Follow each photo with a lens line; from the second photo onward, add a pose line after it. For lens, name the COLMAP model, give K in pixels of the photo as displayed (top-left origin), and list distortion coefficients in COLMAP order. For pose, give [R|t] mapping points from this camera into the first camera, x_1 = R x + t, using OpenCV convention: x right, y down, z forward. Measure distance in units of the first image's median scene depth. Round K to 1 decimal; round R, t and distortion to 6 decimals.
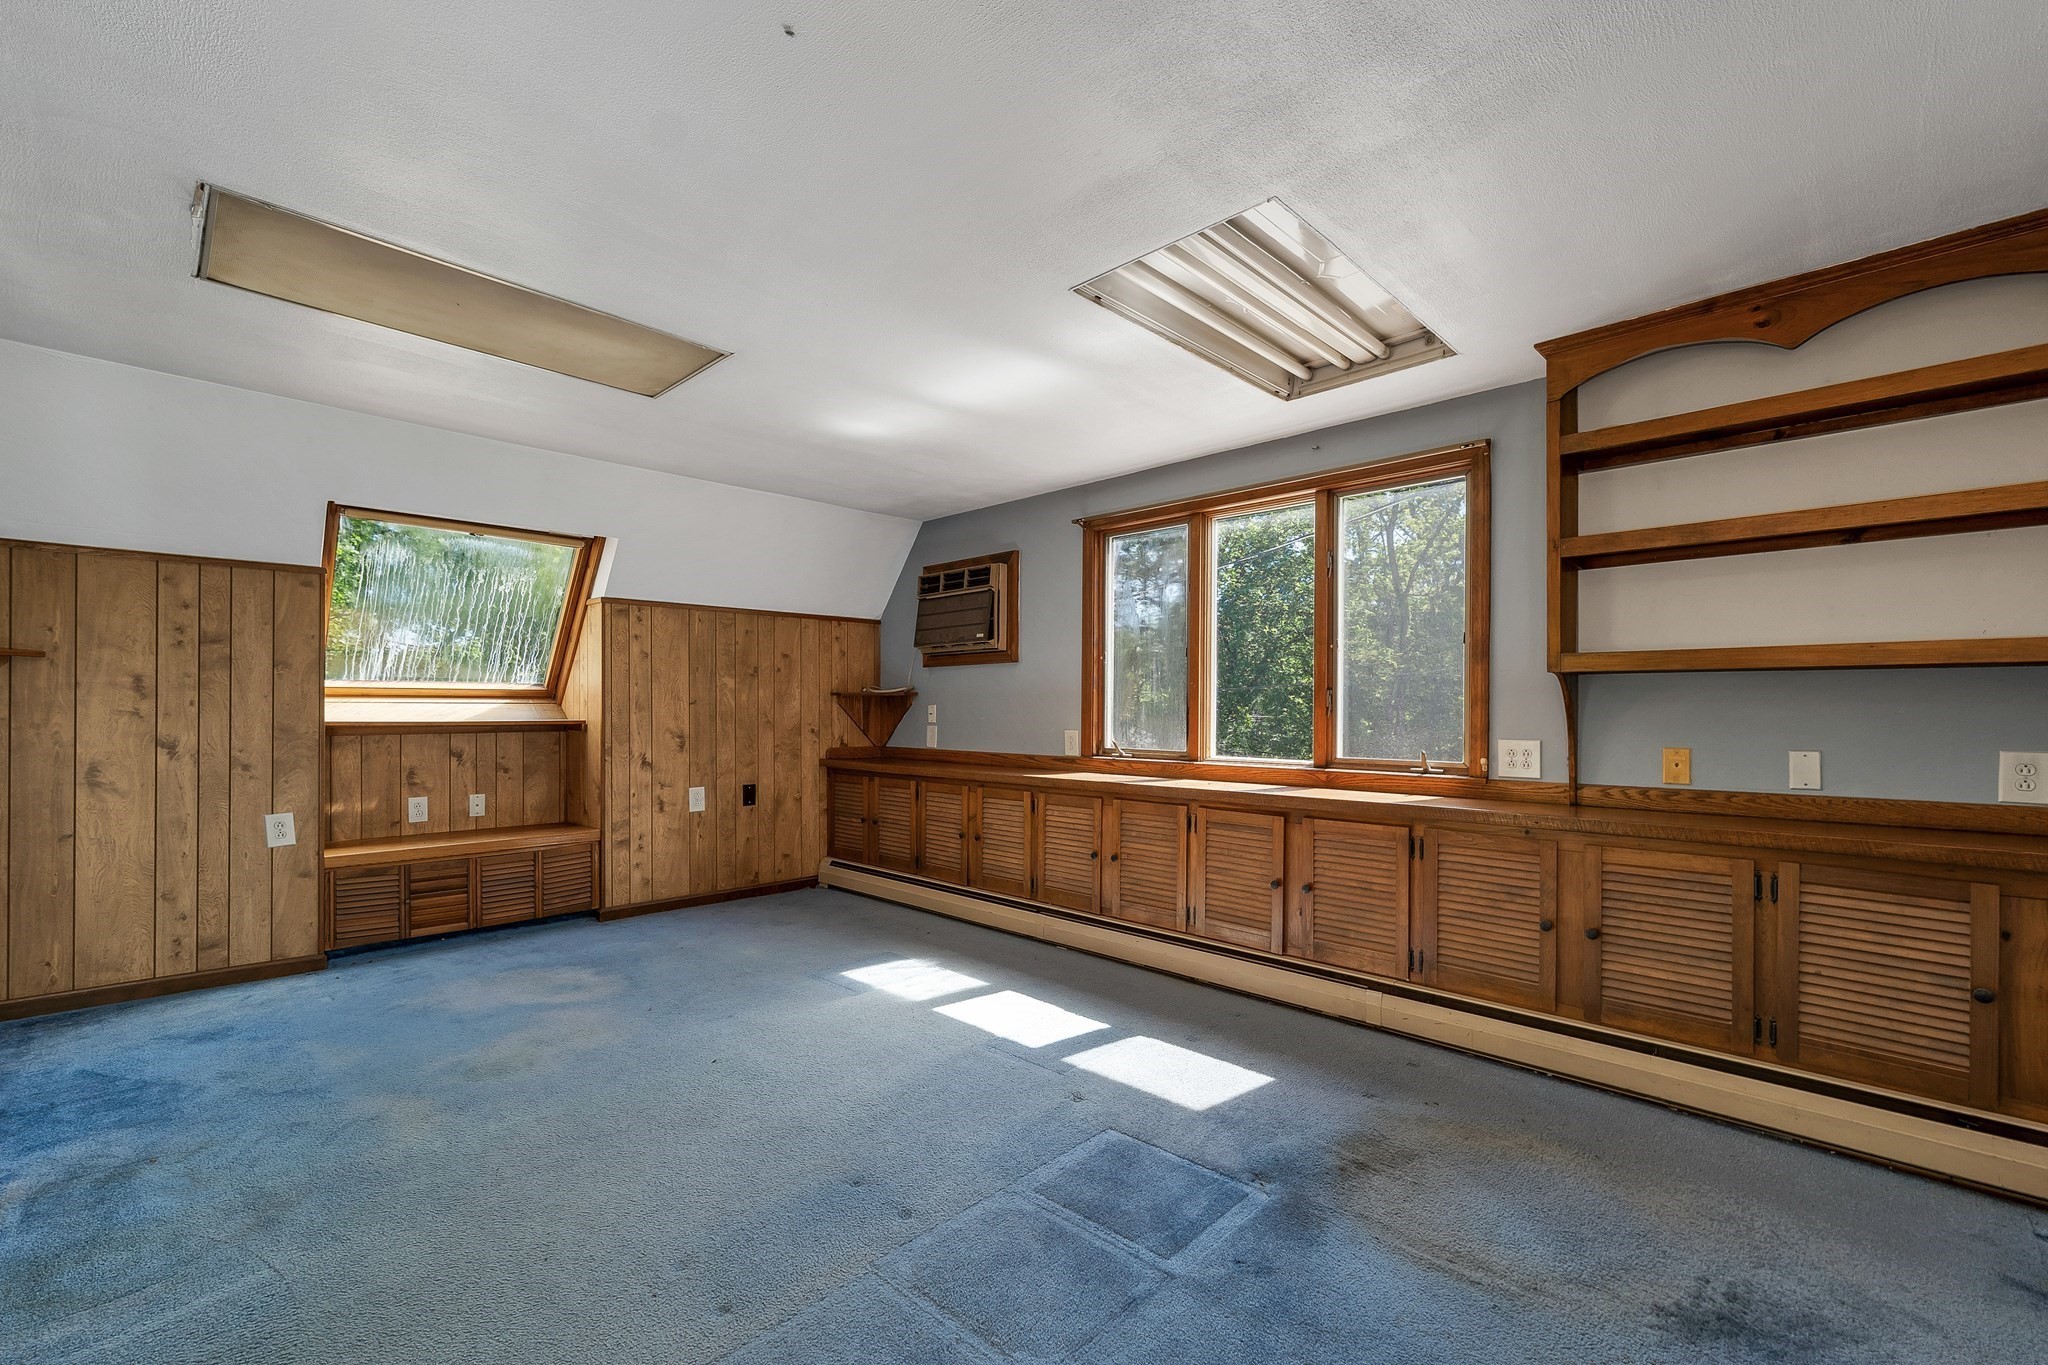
lens RADIAL K [[868.0, 0, 1024.0], [0, 868.0, 710.4], [0, 0, 1]] dist [0.000754, 0.000014]
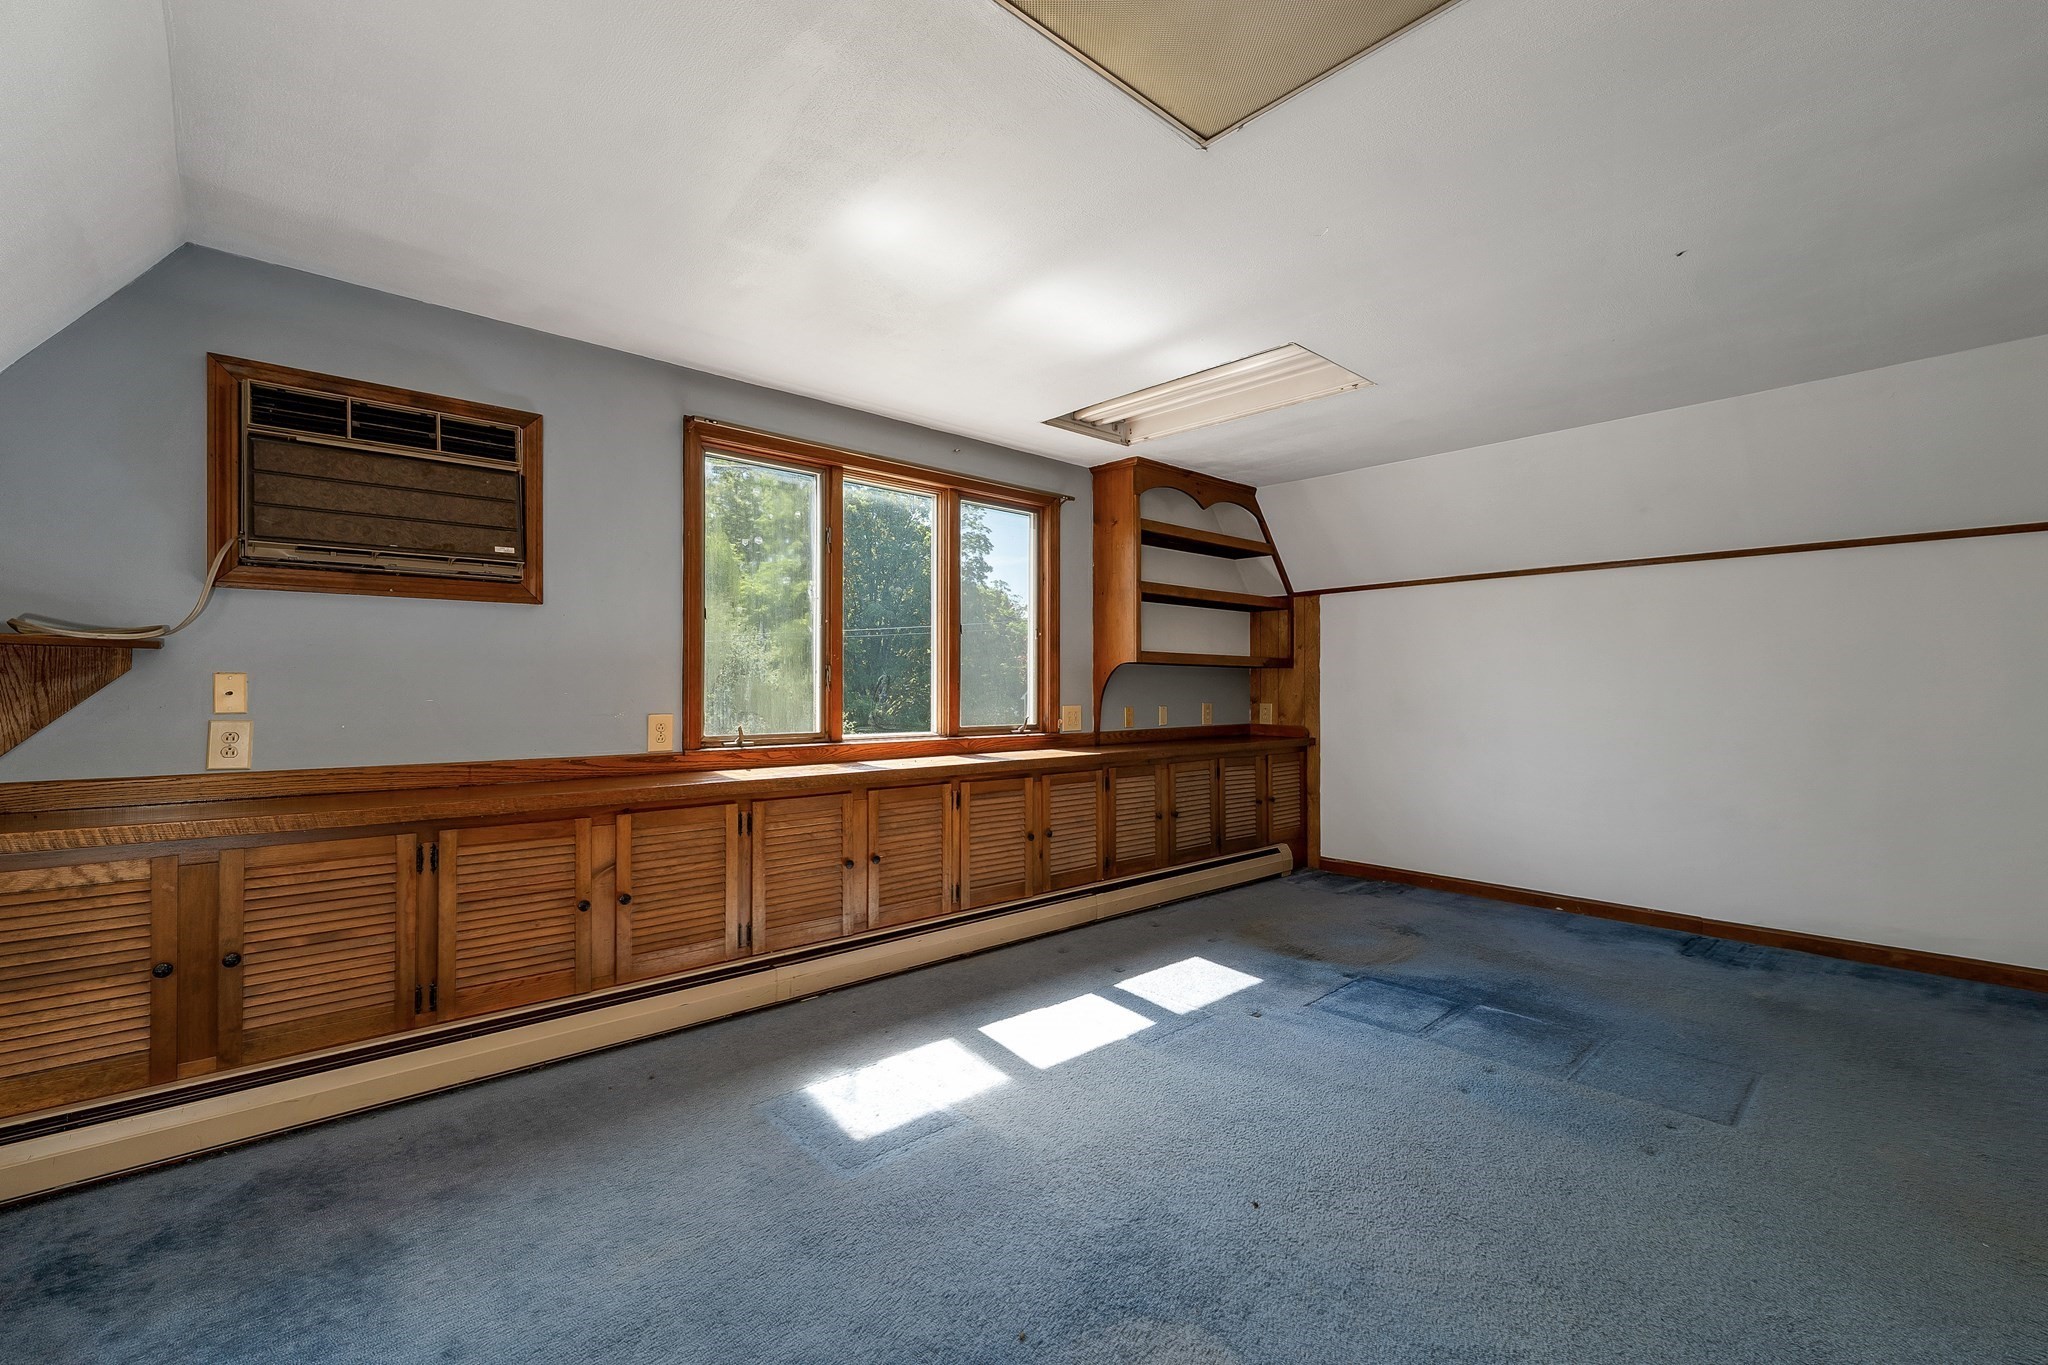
lens RADIAL K [[867.5, 0, 1024.0], [0, 867.5, 682.5], [0, 0, 1]] dist [-0.000202, -0.000123]
pose [[0.062546, 0.002774, 0.998038, -0.768679], [0.000164, 0.999996, -0.002790, -0.000553], [-0.998042, 0.000338, 0.062545, 0.840480]]
